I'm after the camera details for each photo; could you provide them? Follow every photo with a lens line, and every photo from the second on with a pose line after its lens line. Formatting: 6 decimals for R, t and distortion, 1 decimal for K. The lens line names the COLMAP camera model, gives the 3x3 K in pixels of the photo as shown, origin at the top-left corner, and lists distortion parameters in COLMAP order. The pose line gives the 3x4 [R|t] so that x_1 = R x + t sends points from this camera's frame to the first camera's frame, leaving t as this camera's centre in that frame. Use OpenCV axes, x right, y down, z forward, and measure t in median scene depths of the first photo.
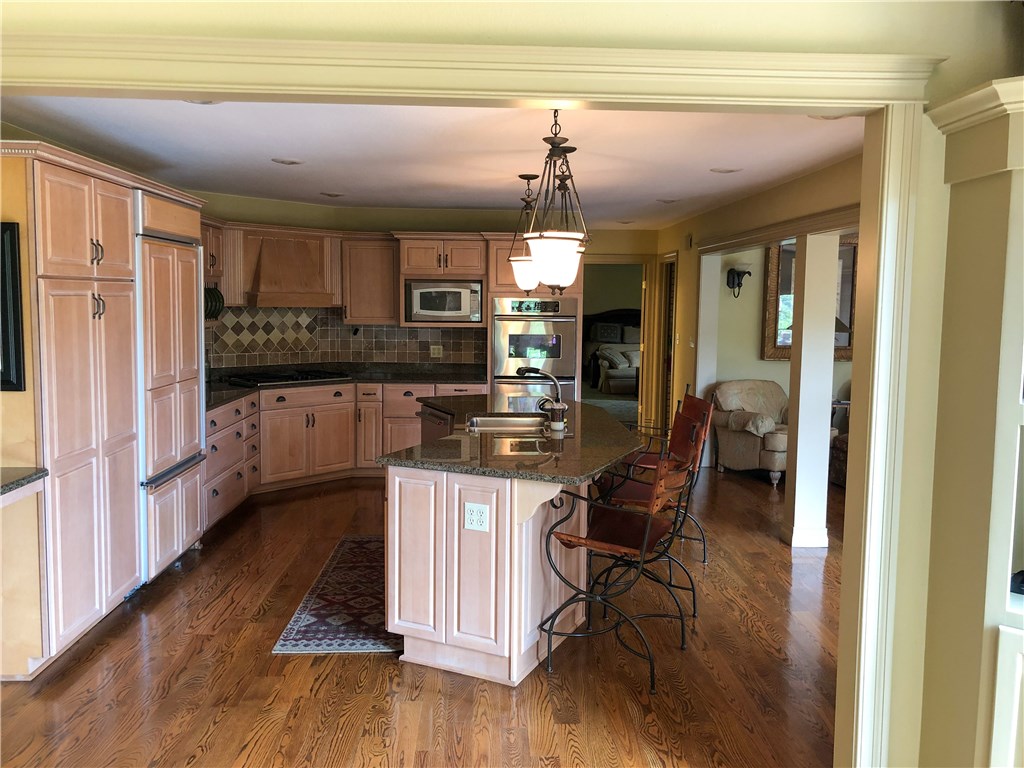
lens RADIAL K [[835.5, 0, 529.0], [0, 835.5, 374.9], [0, 0, 1]] dist [0.016963, -0.001411]
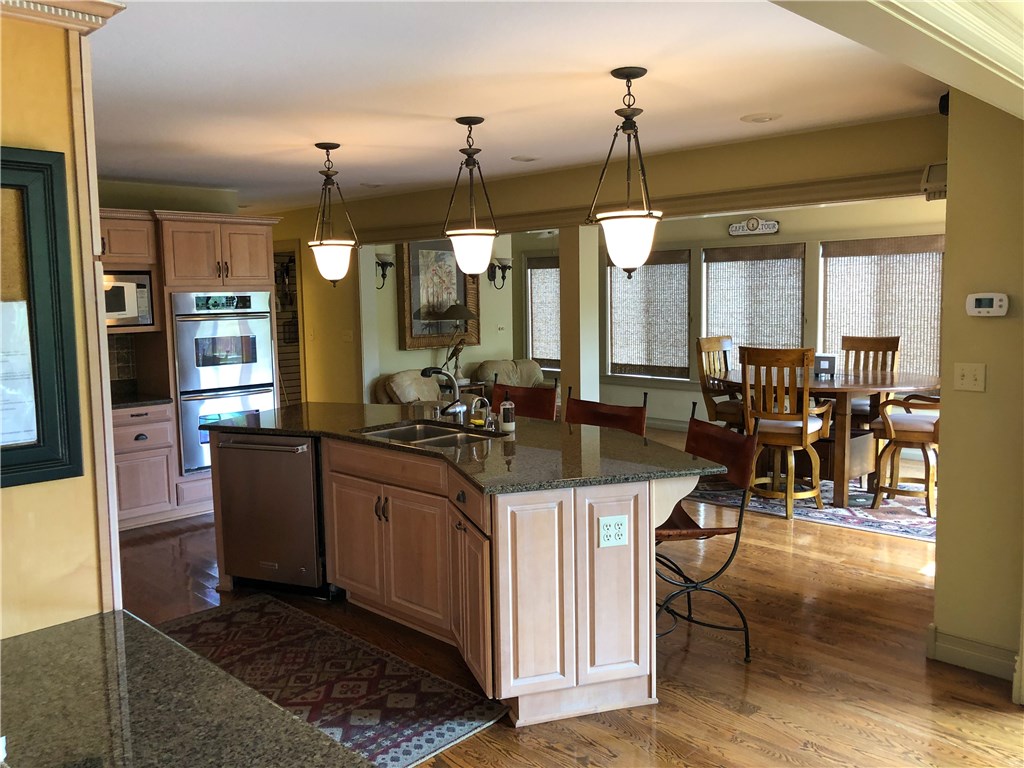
lens RADIAL K [[835.5, 0, 515.1], [0, 835.5, 378.7], [0, 0, 1]] dist [0.011814, -0.004214]
pose [[0.736949, -0.092243, 0.669624, -0.625185], [0.085282, 0.995417, 0.043265, -0.033124], [-0.670546, 0.025223, 0.741439, 0.356942]]
